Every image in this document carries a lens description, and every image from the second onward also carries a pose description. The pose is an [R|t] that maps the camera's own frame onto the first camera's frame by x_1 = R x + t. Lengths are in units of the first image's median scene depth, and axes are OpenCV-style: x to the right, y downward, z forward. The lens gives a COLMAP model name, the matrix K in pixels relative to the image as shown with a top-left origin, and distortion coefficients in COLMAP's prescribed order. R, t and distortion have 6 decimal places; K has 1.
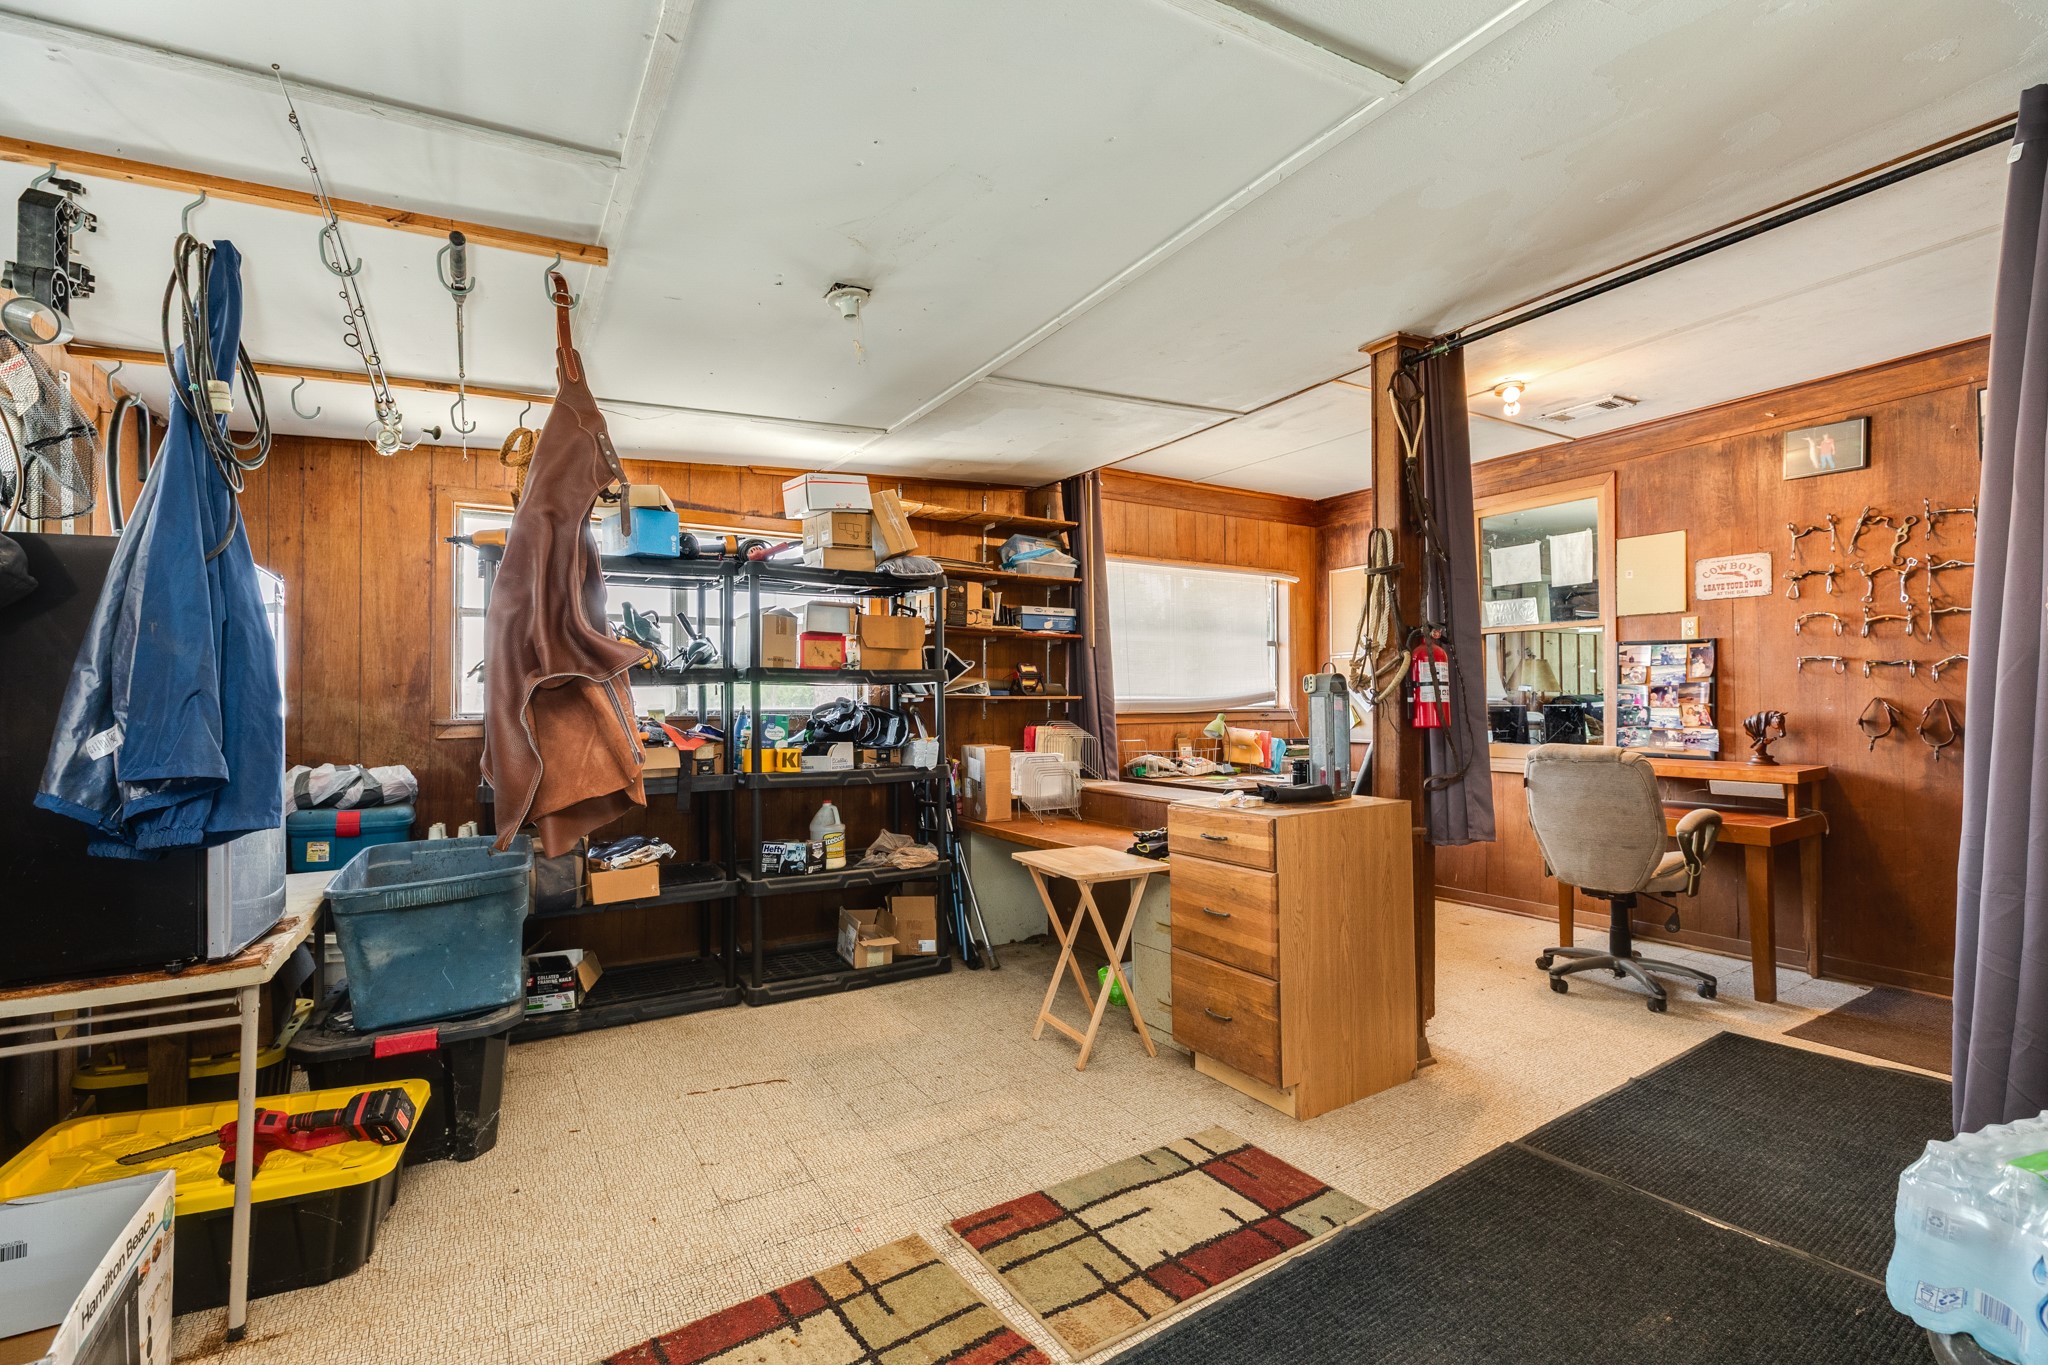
lens RADIAL K [[906.6, 0, 1024.0], [0, 906.6, 682.5], [0, 0, 1]] dist [0.001124, 0.000221]
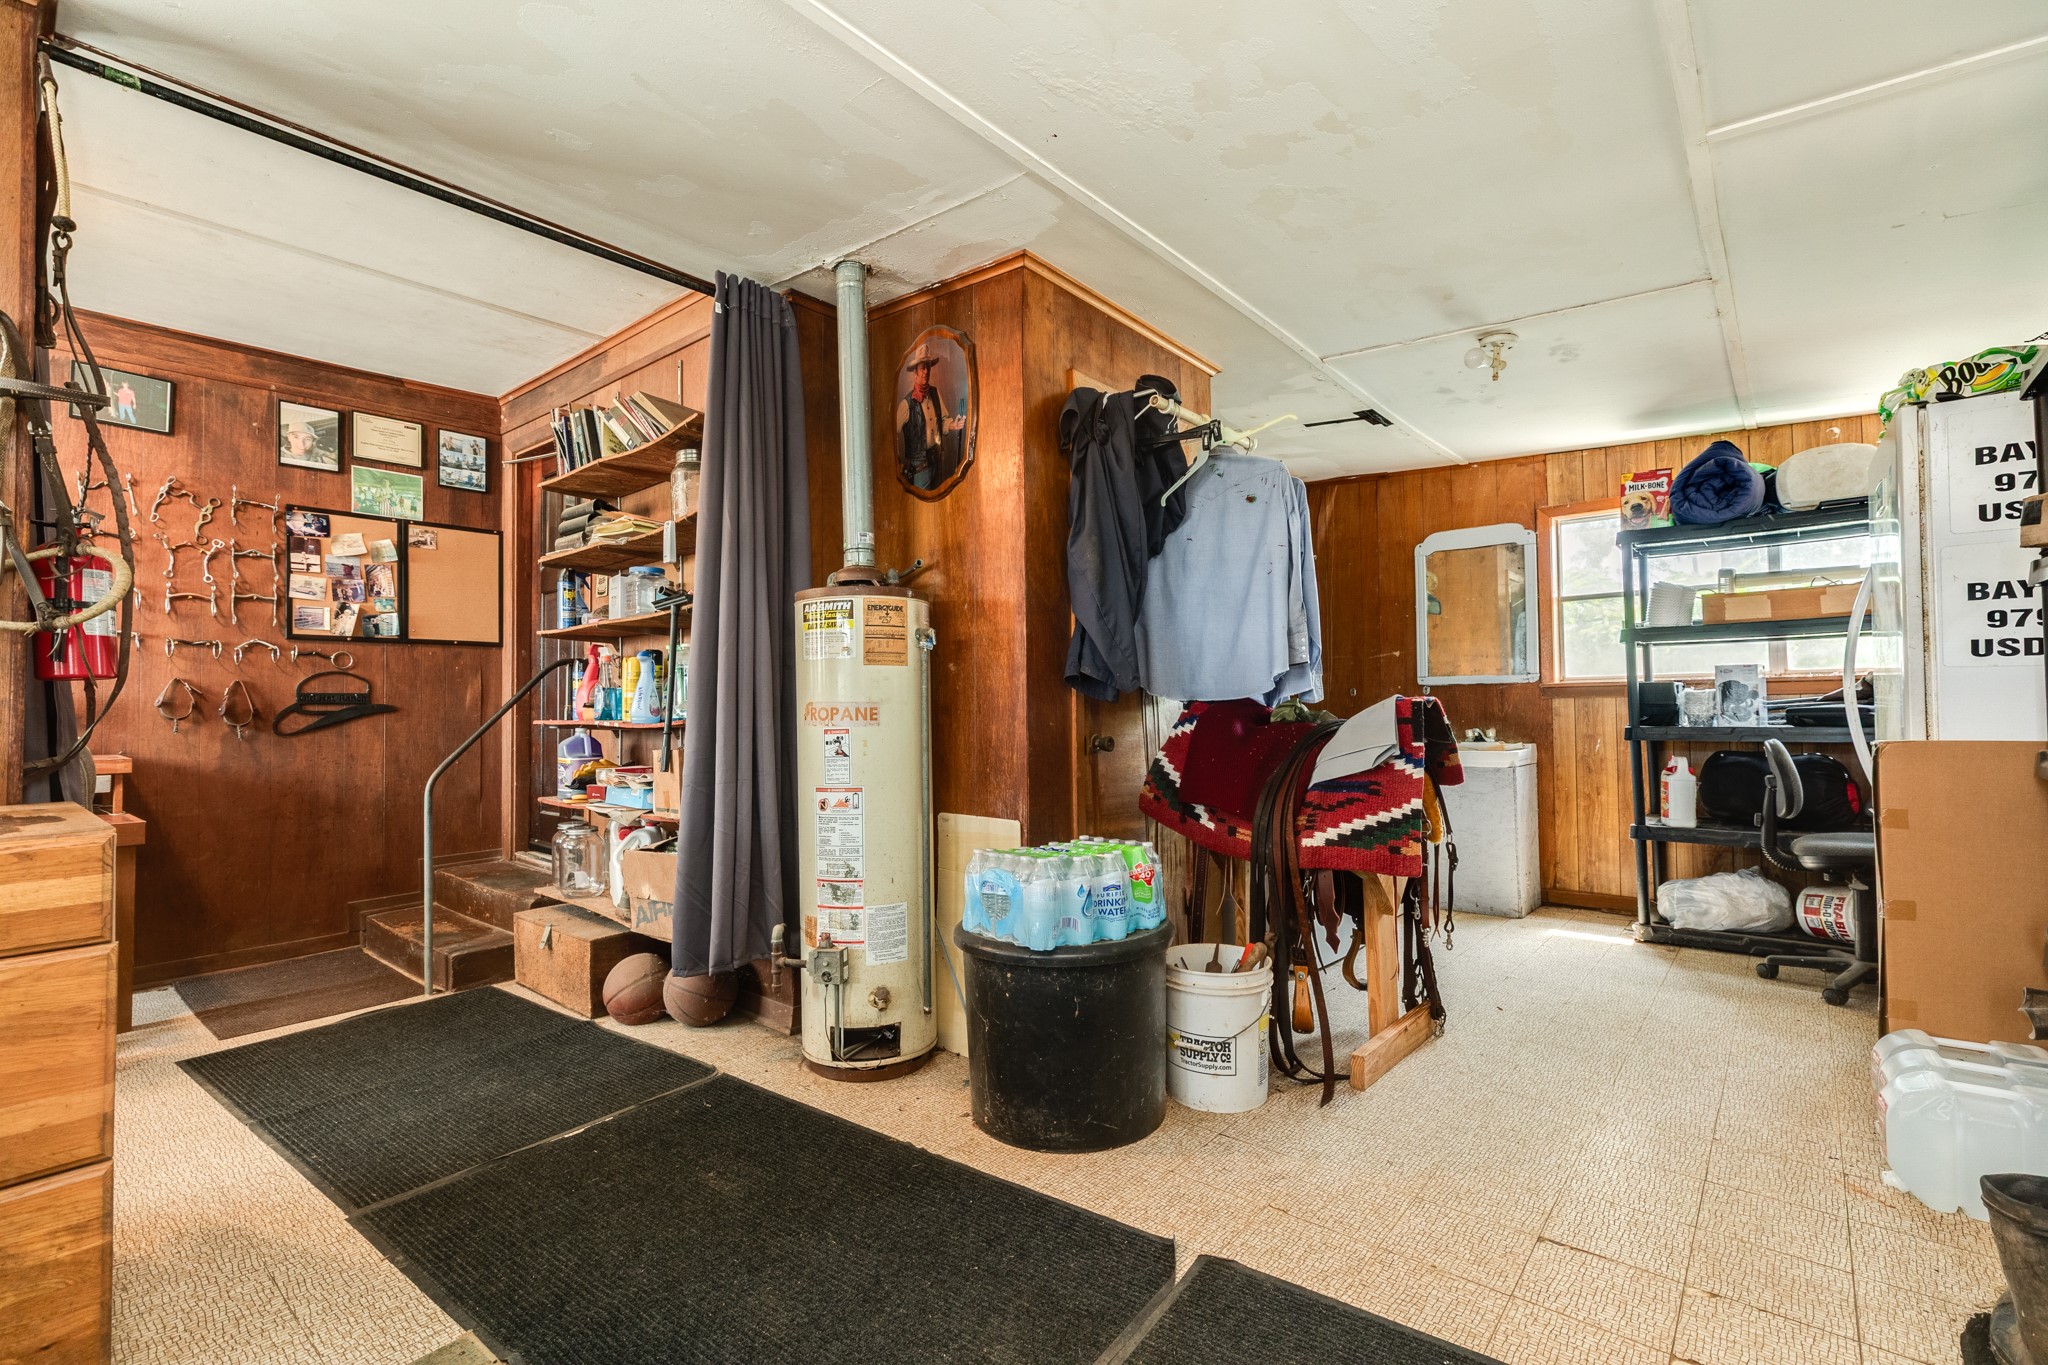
lens RADIAL K [[906.6, 0, 1024.0], [0, 906.6, 682.5], [0, 0, 1]] dist [0.001124, 0.000221]
pose [[-0.317158, 0.038592, 0.947587, -0.249334], [-0.004679, 0.999096, -0.042256, 0.058650], [-0.948361, -0.017835, -0.316690, 0.470073]]
